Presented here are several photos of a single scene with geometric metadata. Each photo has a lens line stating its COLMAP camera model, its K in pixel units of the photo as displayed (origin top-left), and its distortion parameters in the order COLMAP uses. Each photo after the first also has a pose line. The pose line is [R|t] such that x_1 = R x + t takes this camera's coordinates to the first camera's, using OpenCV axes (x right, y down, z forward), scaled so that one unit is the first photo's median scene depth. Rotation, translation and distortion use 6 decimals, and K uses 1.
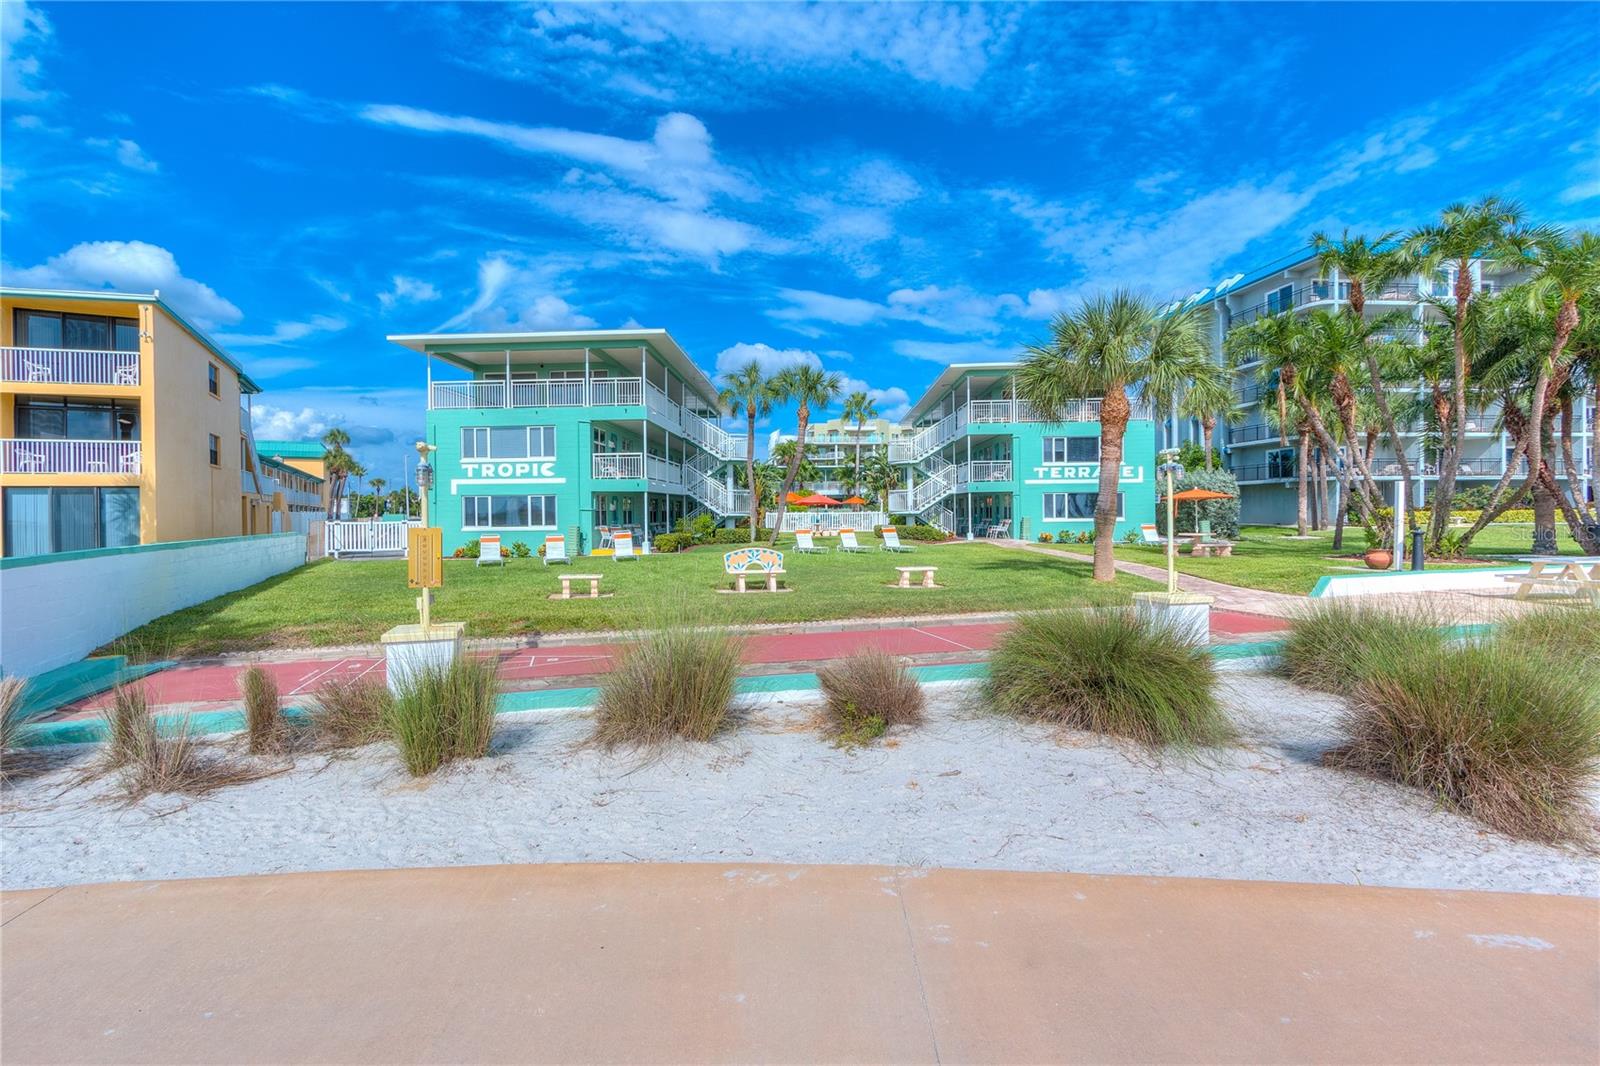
lens RADIAL K [[742.1, 0, 799.9], [0, 742.1, 510.7], [0, 0, 1]] dist [0.003135, 0.000496]
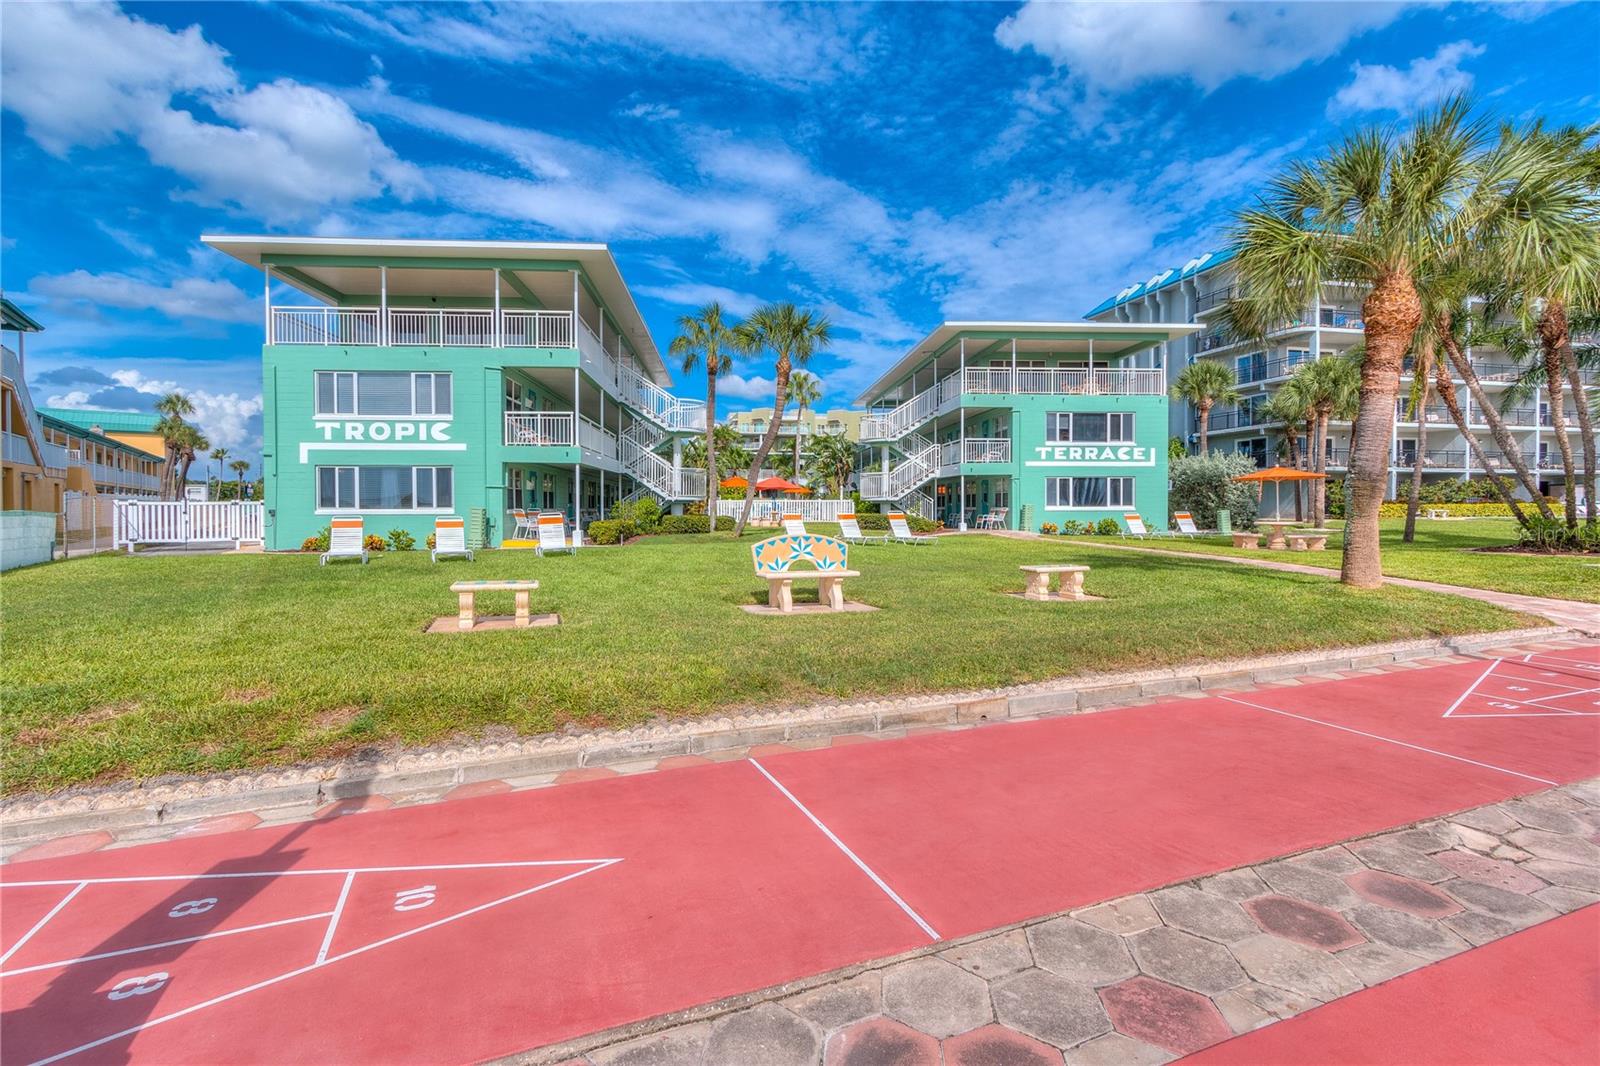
lens RADIAL K [[742.1, 0, 799.9], [0, 742.1, 510.7], [0, 0, 1]] dist [0.003135, 0.000496]
pose [[0.993144, 0.007066, 0.116680, -0.065425], [-0.007890, 0.999947, 0.006601, 0.014075], [-0.116627, -0.007476, 0.993148, 0.207499]]
